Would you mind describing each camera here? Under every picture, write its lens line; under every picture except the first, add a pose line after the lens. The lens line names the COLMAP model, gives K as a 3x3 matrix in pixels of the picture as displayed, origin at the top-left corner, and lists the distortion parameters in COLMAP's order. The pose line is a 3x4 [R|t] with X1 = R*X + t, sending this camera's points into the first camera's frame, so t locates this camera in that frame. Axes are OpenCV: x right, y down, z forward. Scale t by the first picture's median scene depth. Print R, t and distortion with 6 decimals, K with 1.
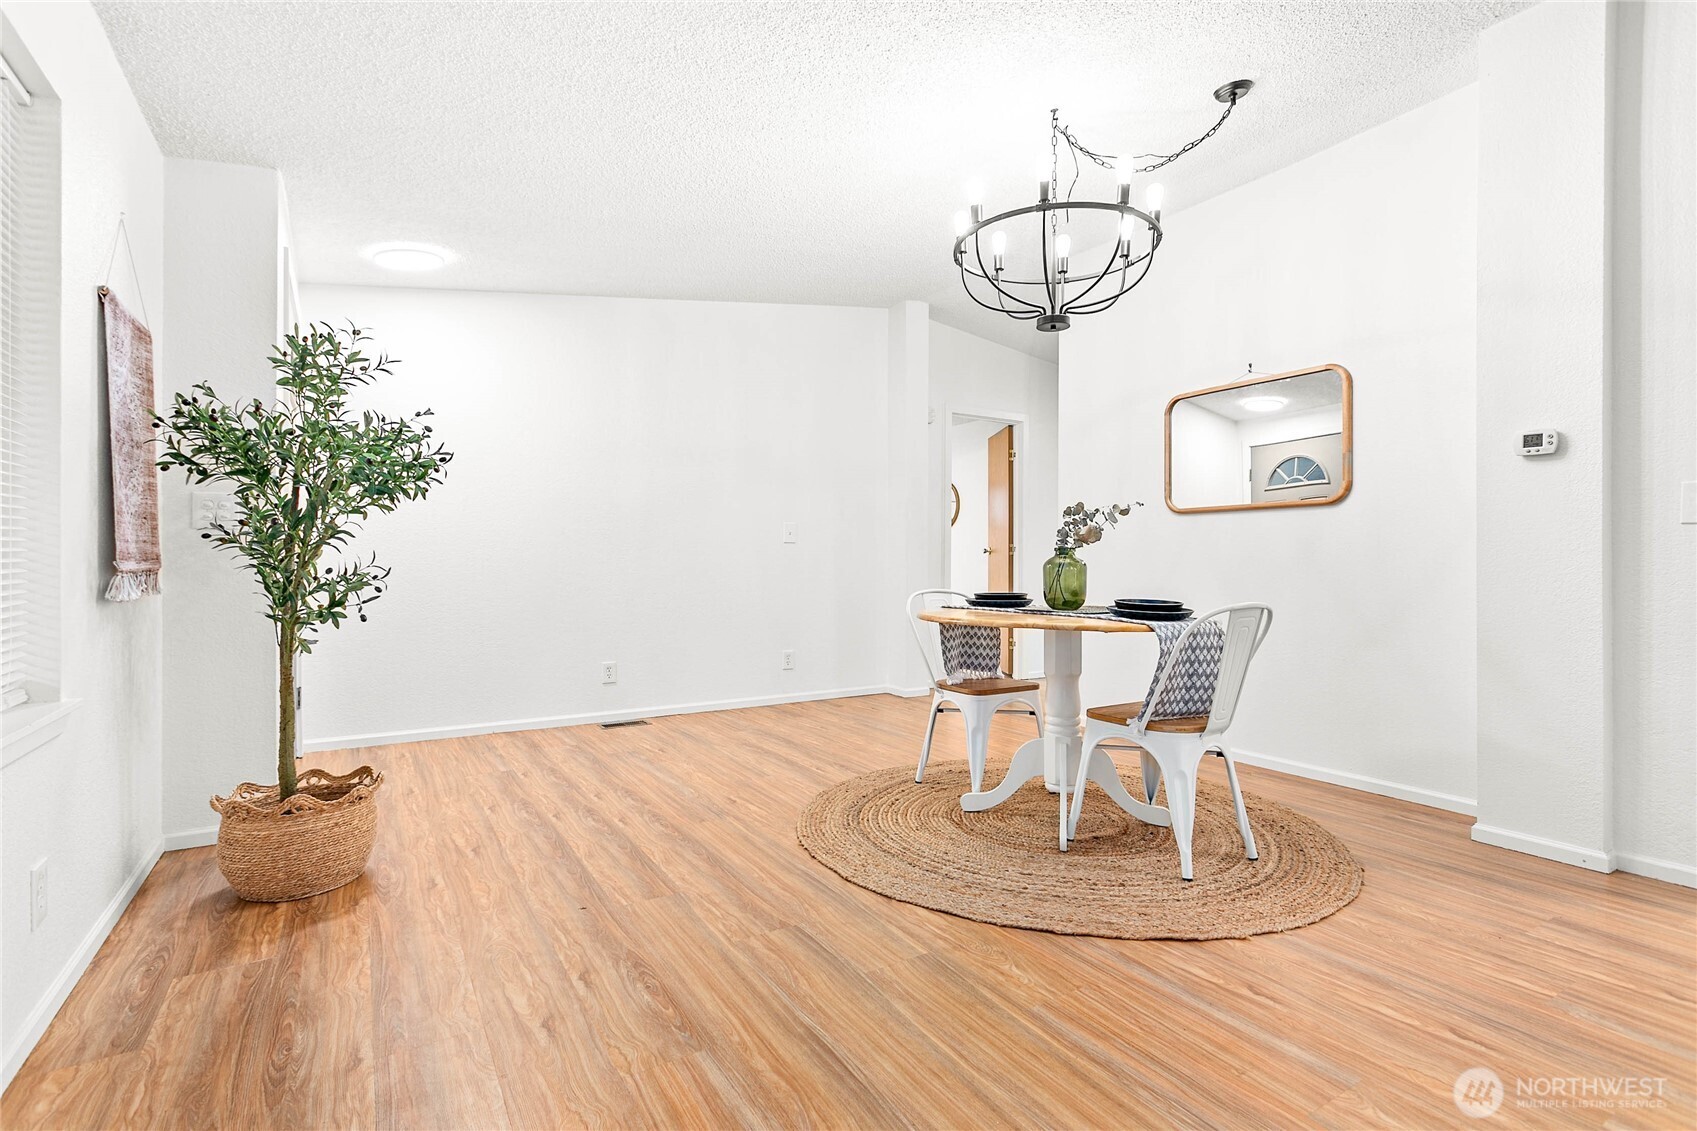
lens RADIAL K [[804.2, 0, 850.3], [0, 804.2, 557.0], [0, 0, 1]] dist [0.001408, 0.002172]
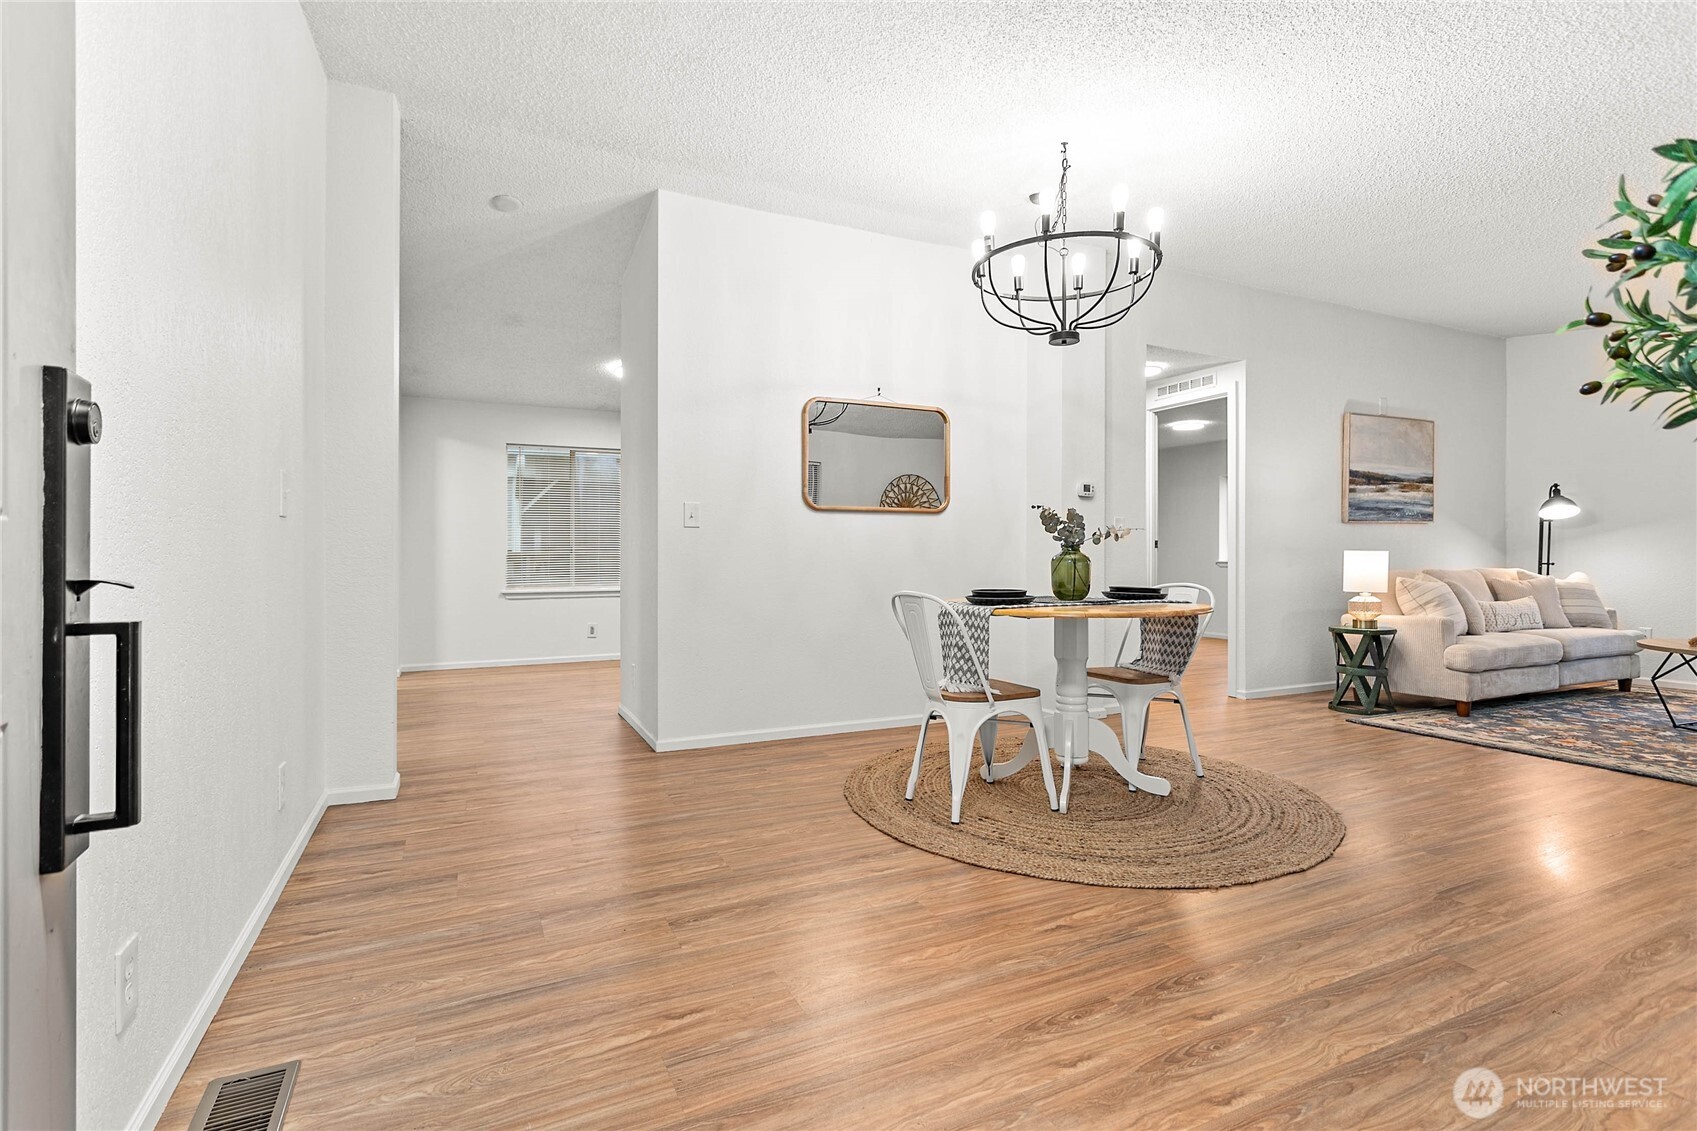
lens RADIAL K [[804.2, 0, 852.6], [0, 804.2, 552.2], [0, 0, 1]] dist [0.001408, 0.002172]
pose [[0.100593, 0.003039, 0.994923, -1.071427], [-0.005705, 0.999981, -0.002478, 0.004268], [-0.994911, -0.005427, 0.100608, 1.461614]]
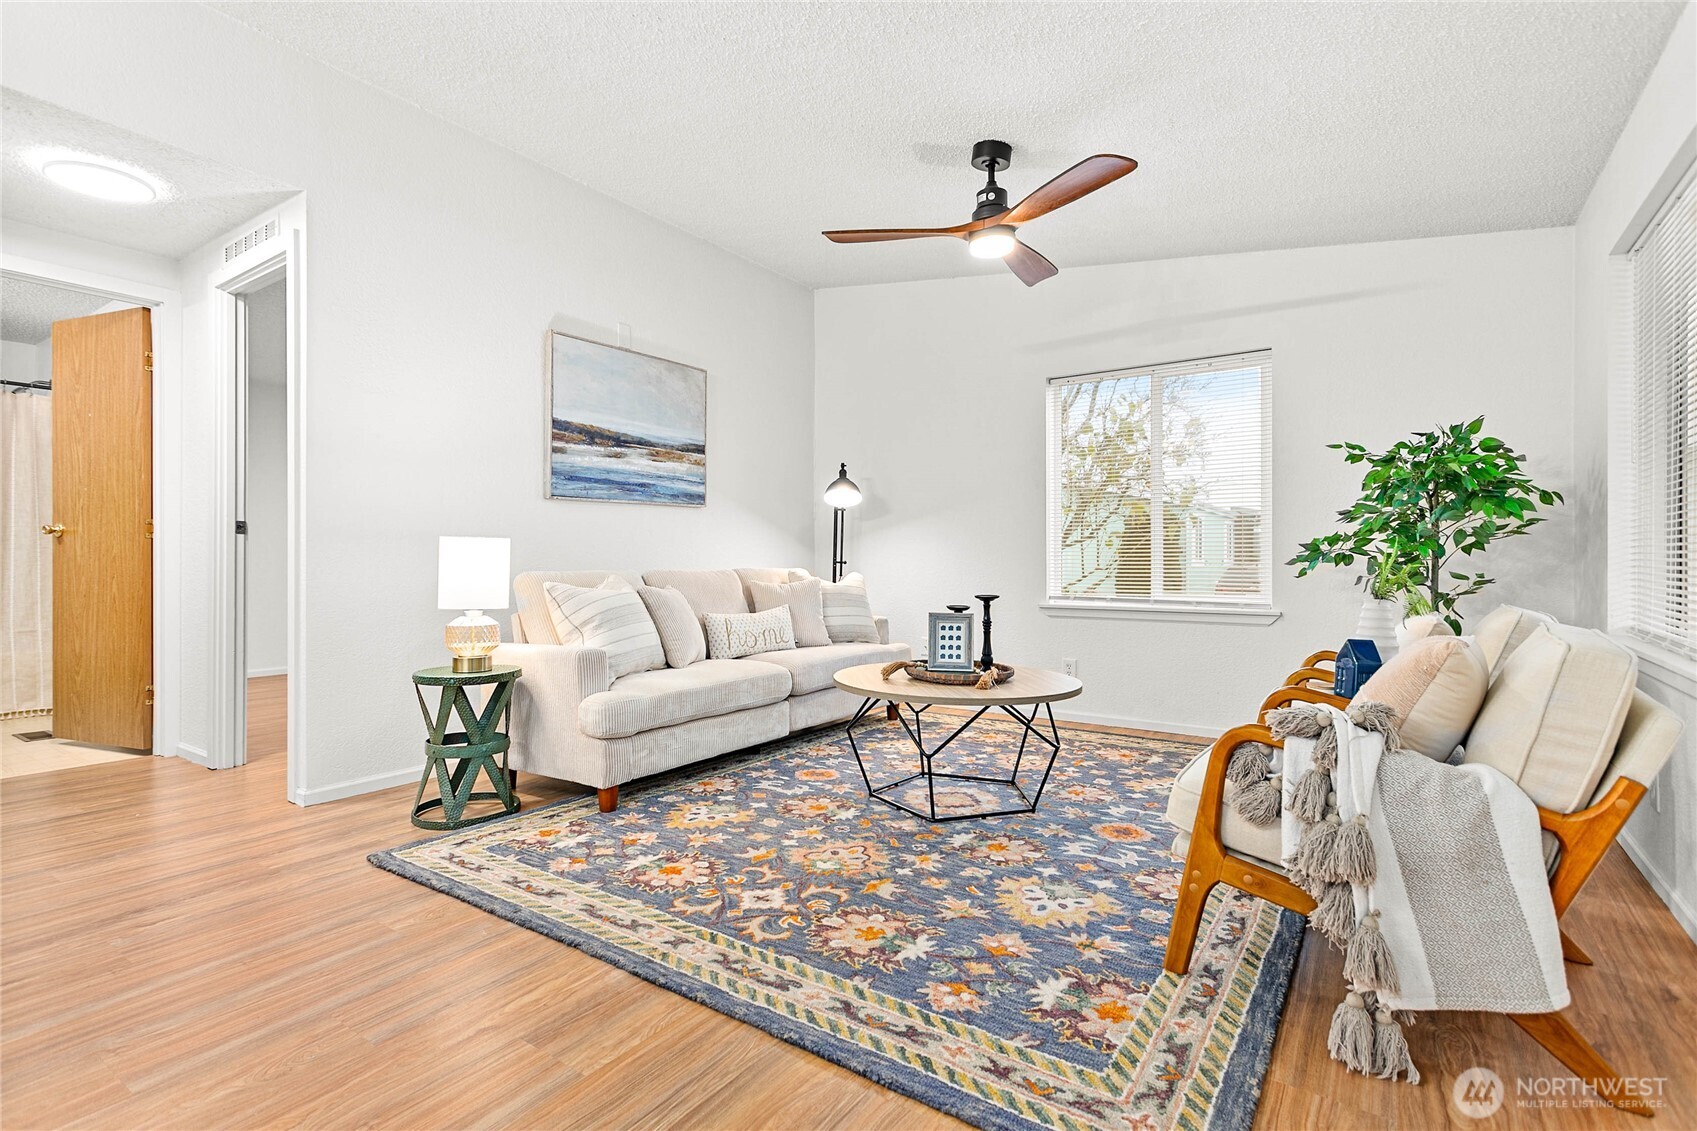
lens RADIAL K [[804.2, 0, 838.3], [0, 804.2, 564.3], [0, 0, 1]] dist [0.001408, 0.002172]
pose [[-0.402976, -0.005966, 0.915191, -0.195812], [-0.007603, 0.999966, 0.003171, 0.020222], [-0.915179, -0.005680, -0.403007, 0.346771]]
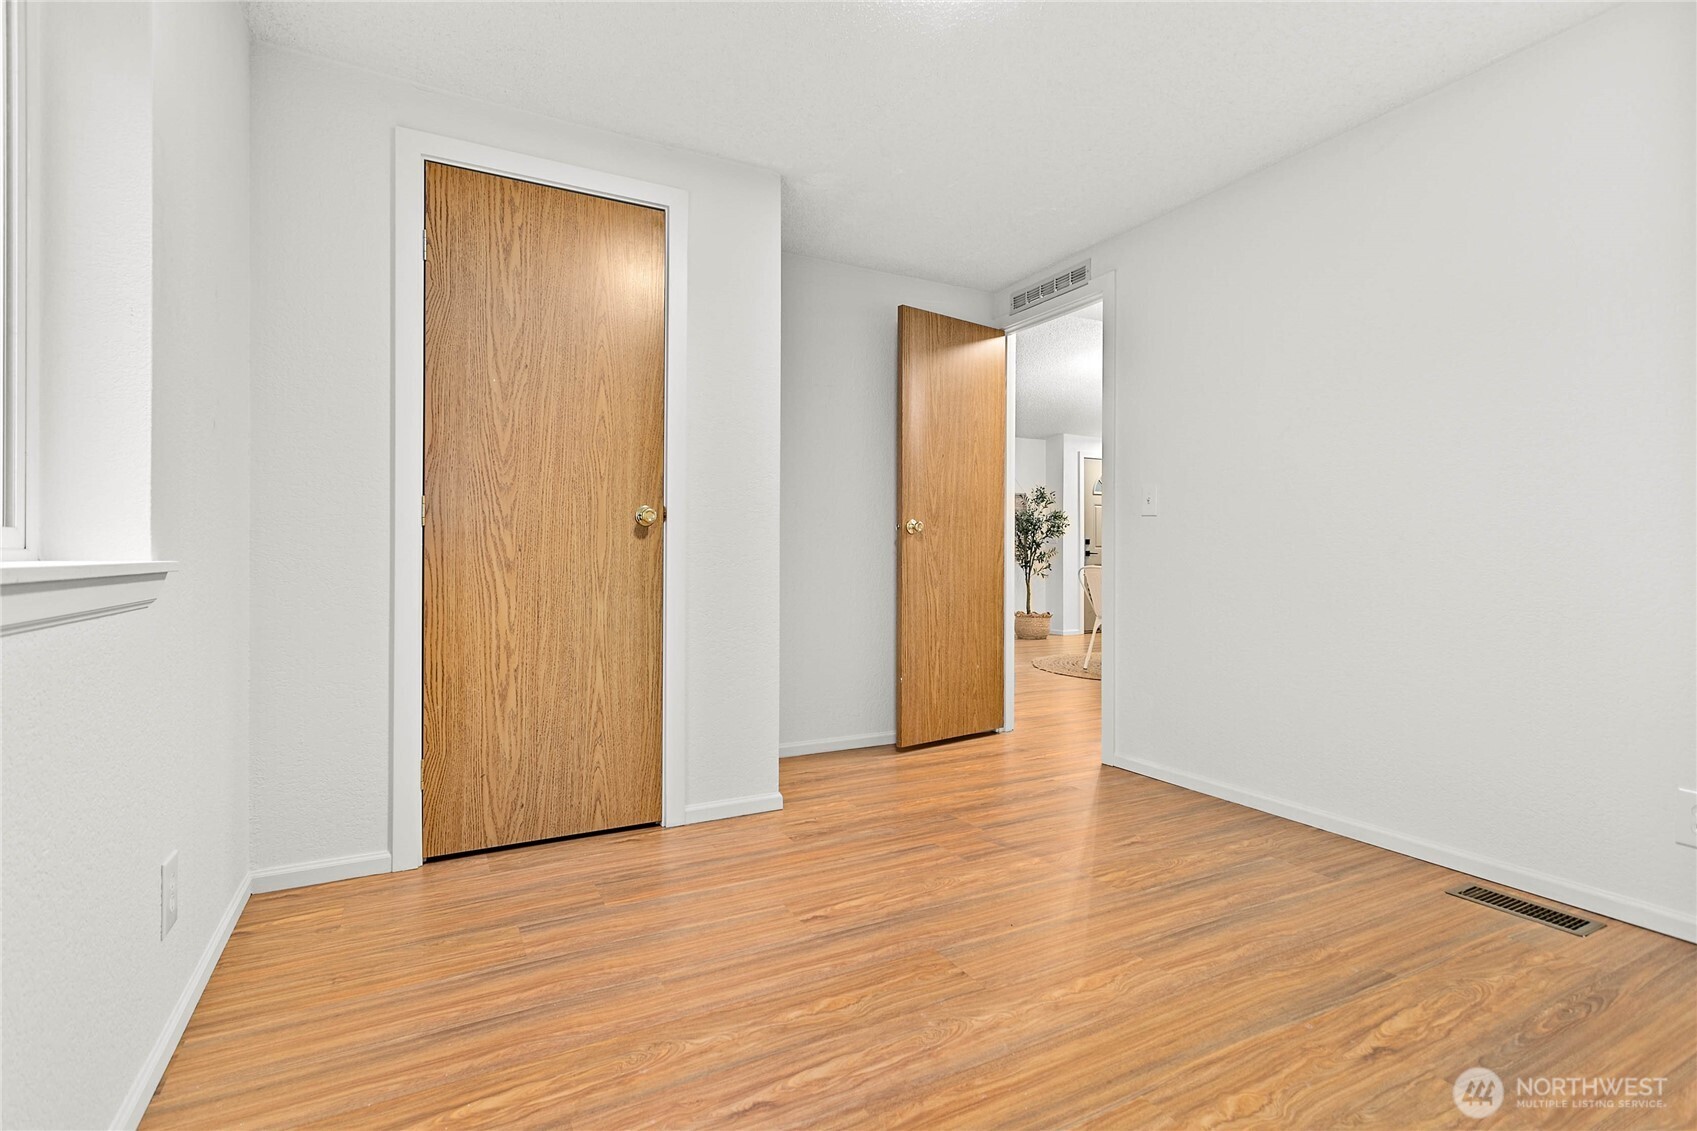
lens RADIAL K [[804.2, 0, 841.6], [0, 804.2, 560.6], [0, 0, 1]] dist [0.001408, 0.002172]
pose [[-0.050034, 0.007536, -0.998719, 3.024808], [0.002037, 0.999970, 0.007443, 0.014129], [0.998745, -0.001662, -0.050048, 0.311464]]
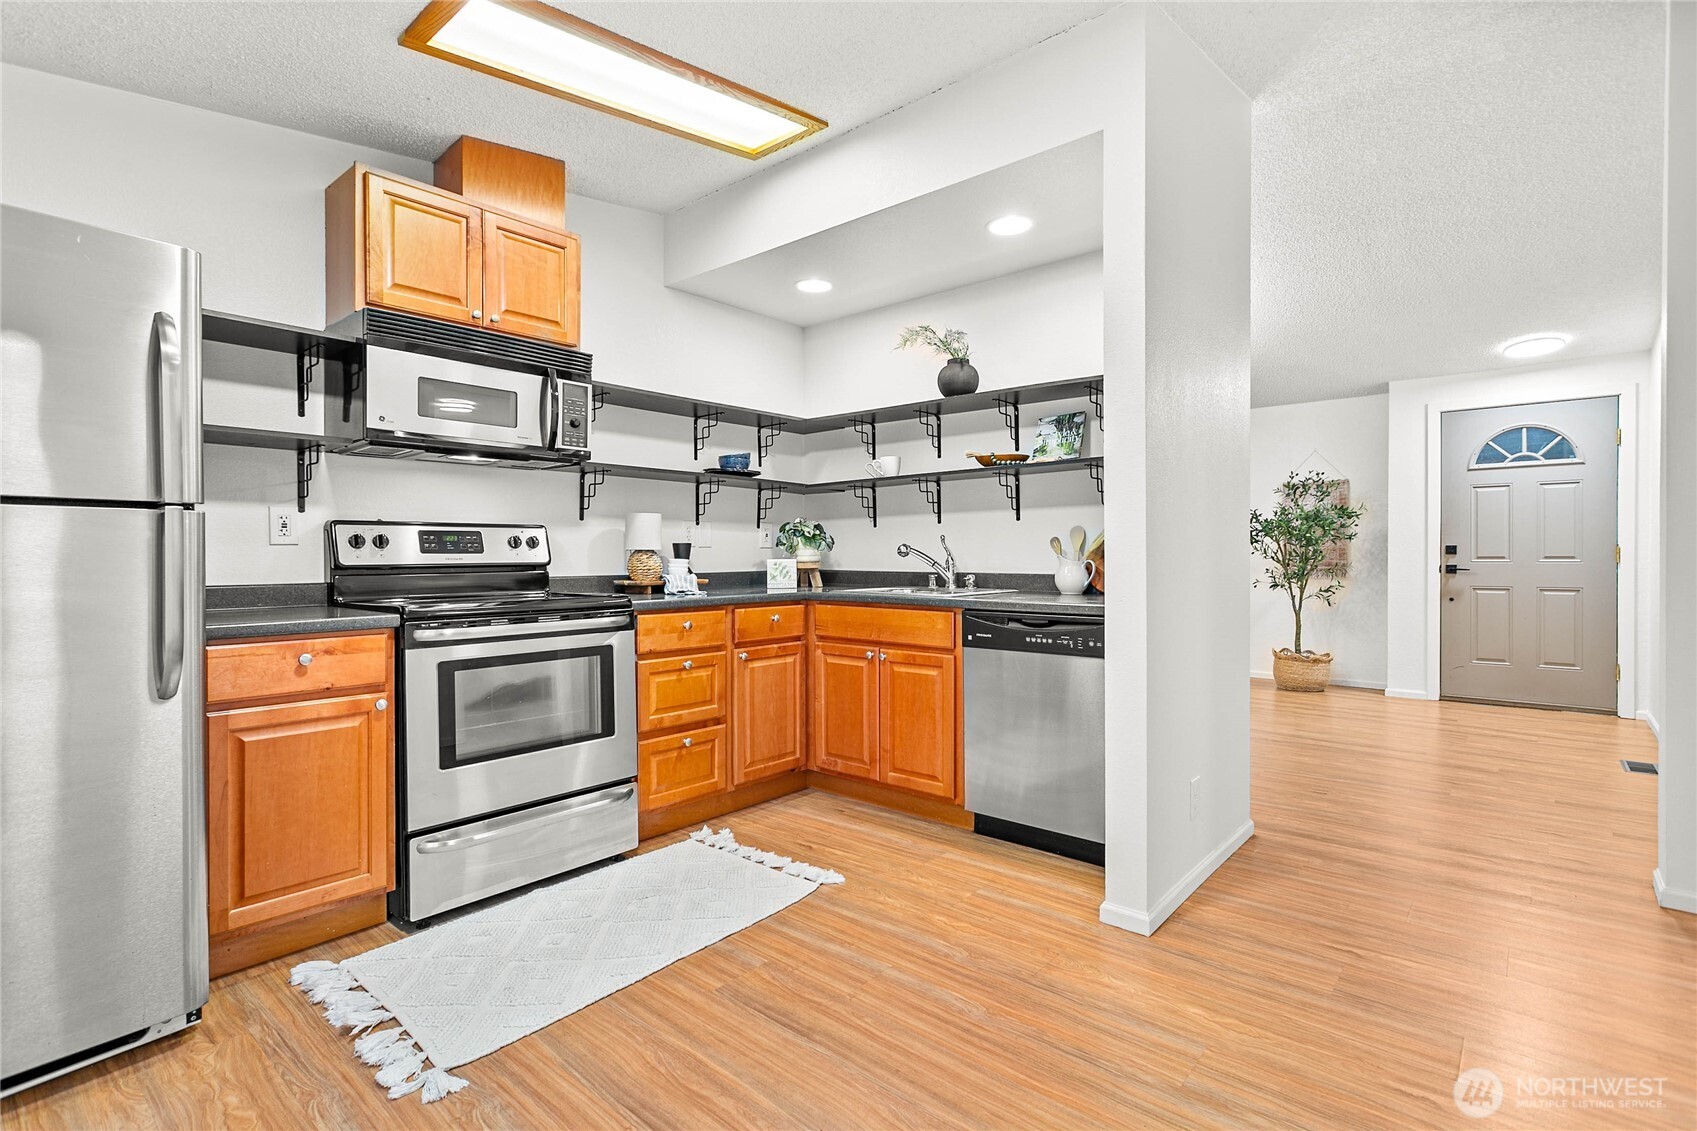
lens RADIAL K [[804.2, 0, 842.6], [0, 804.2, 564.7], [0, 0, 1]] dist [0.001408, 0.002172]
pose [[-0.955599, 0.005181, -0.294625, 1.514110], [0.001905, 0.999933, 0.011405, -0.033261], [0.294665, 0.010338, -0.955545, 3.047255]]
